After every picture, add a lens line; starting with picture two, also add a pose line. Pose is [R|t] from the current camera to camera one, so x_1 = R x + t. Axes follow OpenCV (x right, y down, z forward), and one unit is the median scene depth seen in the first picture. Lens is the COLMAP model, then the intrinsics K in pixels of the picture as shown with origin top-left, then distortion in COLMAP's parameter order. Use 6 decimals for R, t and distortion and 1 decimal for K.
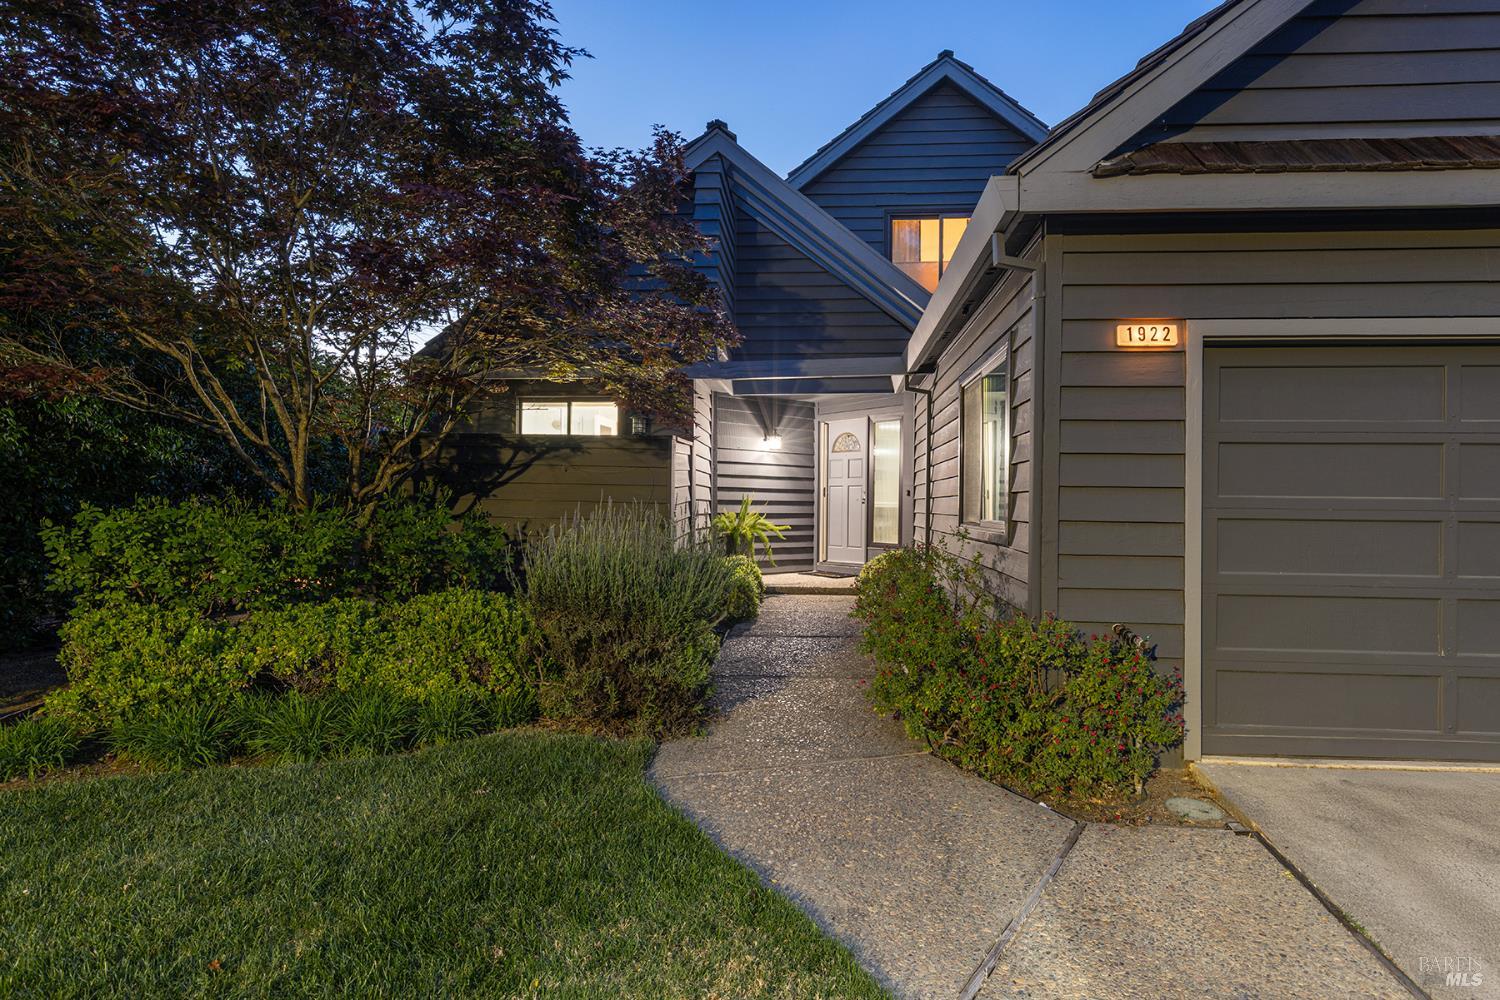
lens RADIAL K [[833.0, 0, 767.5], [0, 833.0, 496.8], [0, 0, 1]] dist [0.015008, 0.000461]
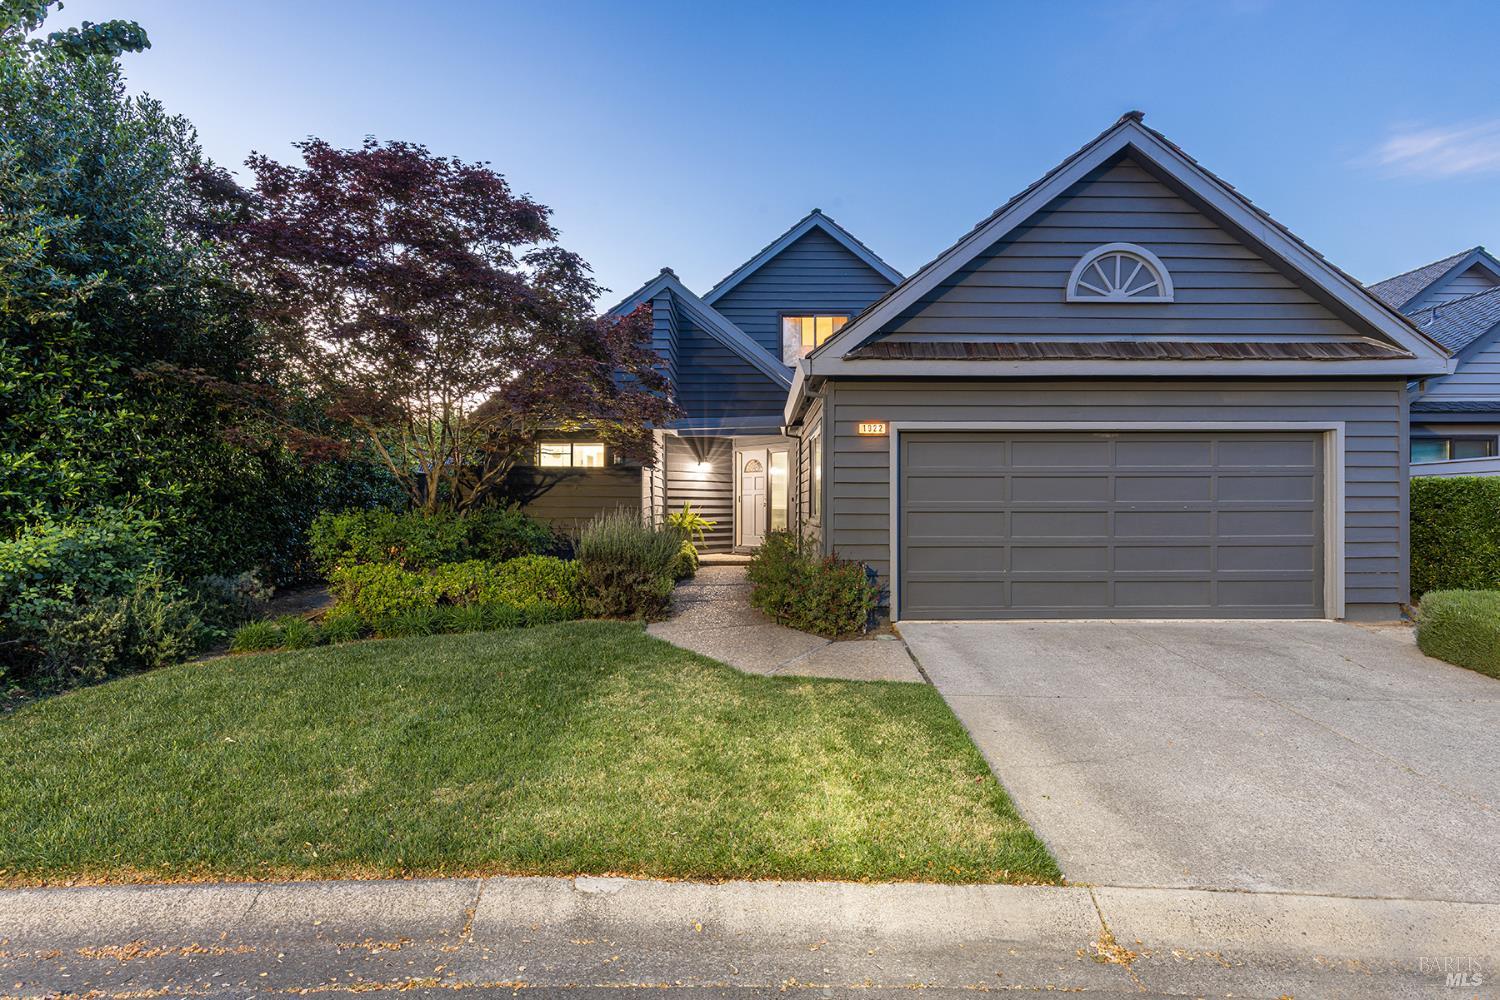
lens RADIAL K [[746.0, 0, 769.2], [0, 746.0, 501.0], [0, 0, 1]] dist [-0.000830, -0.000178]
pose [[0.996116, -0.009345, 0.087556, 0.006187], [0.009333, 0.999956, 0.000552, -0.003733], [-0.087557, 0.000268, 0.996159, -0.461926]]
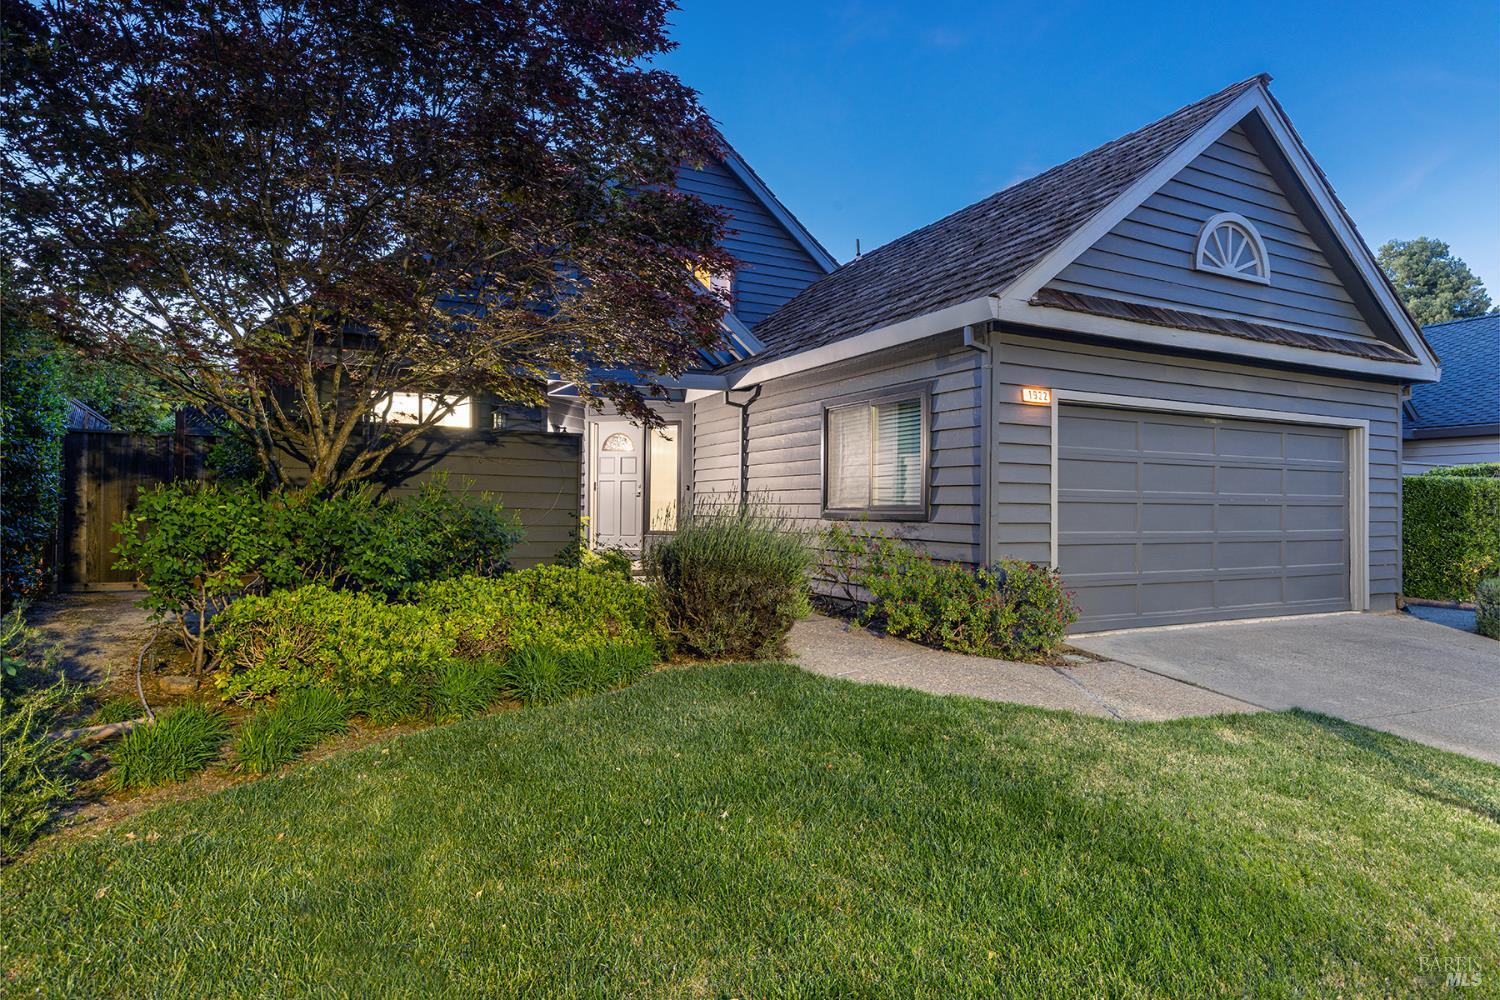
lens RADIAL K [[861.2, 0, 750.0], [0, 861.2, 500.0], [0, 0, 1]] dist [-0.001618, -0.000107]
pose [[0.850381, 0.003125, 0.526158, -0.496506], [-0.006303, 0.999971, 0.004249, 0.009253], [-0.526129, -0.006930, 0.850376, -0.104366]]
